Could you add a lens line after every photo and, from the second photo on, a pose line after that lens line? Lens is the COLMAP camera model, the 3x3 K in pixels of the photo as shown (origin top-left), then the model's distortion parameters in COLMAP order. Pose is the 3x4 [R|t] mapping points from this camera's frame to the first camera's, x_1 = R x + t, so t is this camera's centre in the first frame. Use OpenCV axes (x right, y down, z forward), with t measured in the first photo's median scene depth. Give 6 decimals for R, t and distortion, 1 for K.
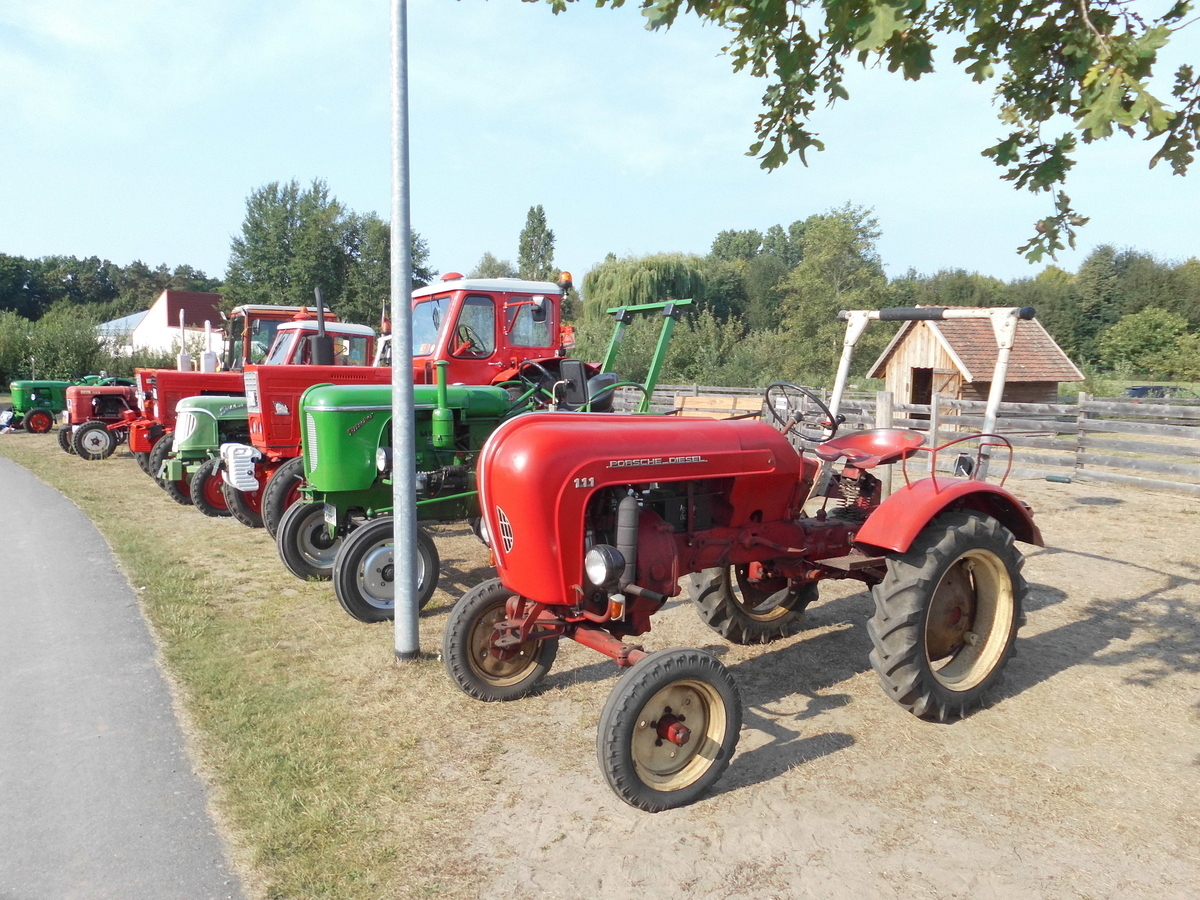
lens RADIAL K [[902.5, 0, 592.2], [0, 902.5, 451.8], [0, 0, 1]] dist [-0.013181, 0.021241]
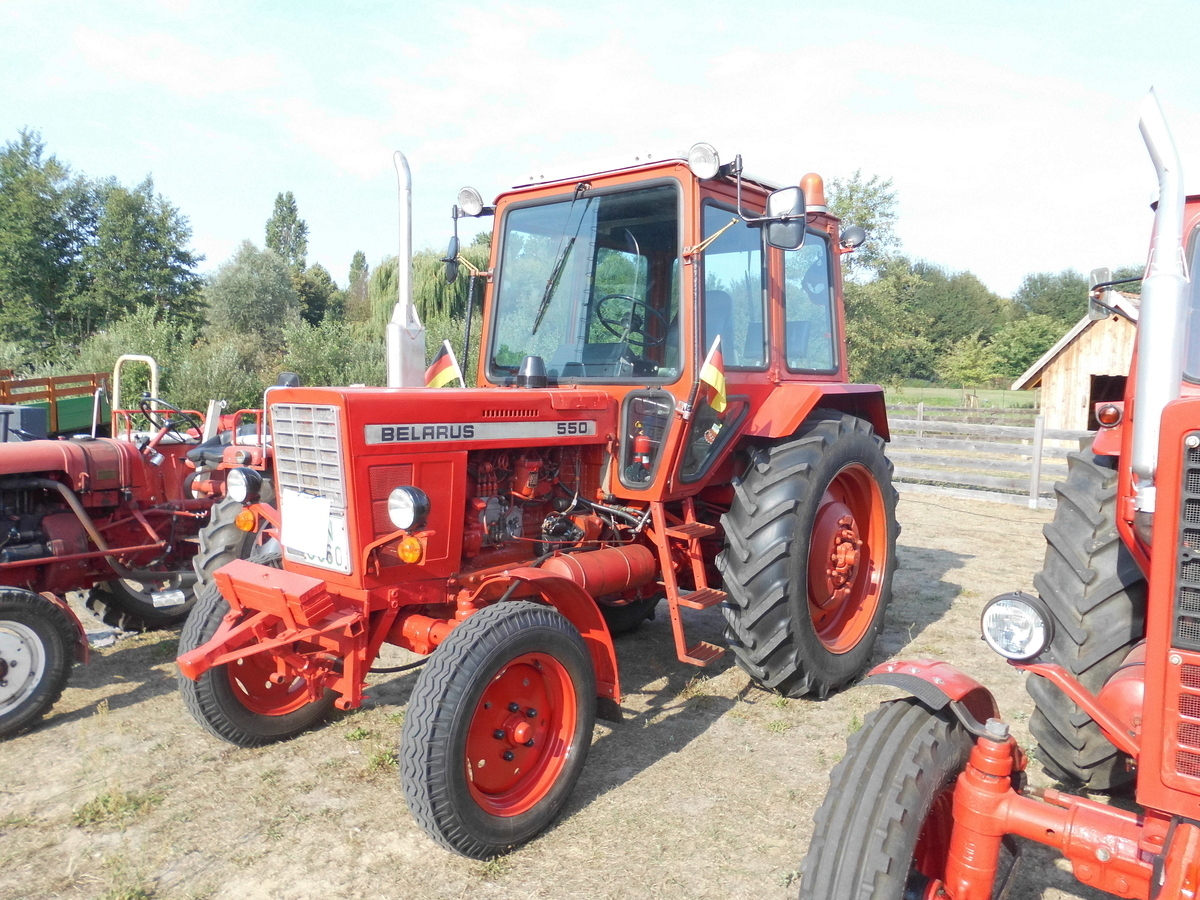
lens RADIAL K [[902.5, 0, 598.6], [0, 902.5, 448.6], [0, 0, 1]] dist [-0.013181, 0.021241]
pose [[0.952029, -0.026247, 0.304881, -0.077030], [0.029914, 0.999525, -0.007362, -0.011485], [-0.304543, 0.016129, 0.952362, 0.120165]]
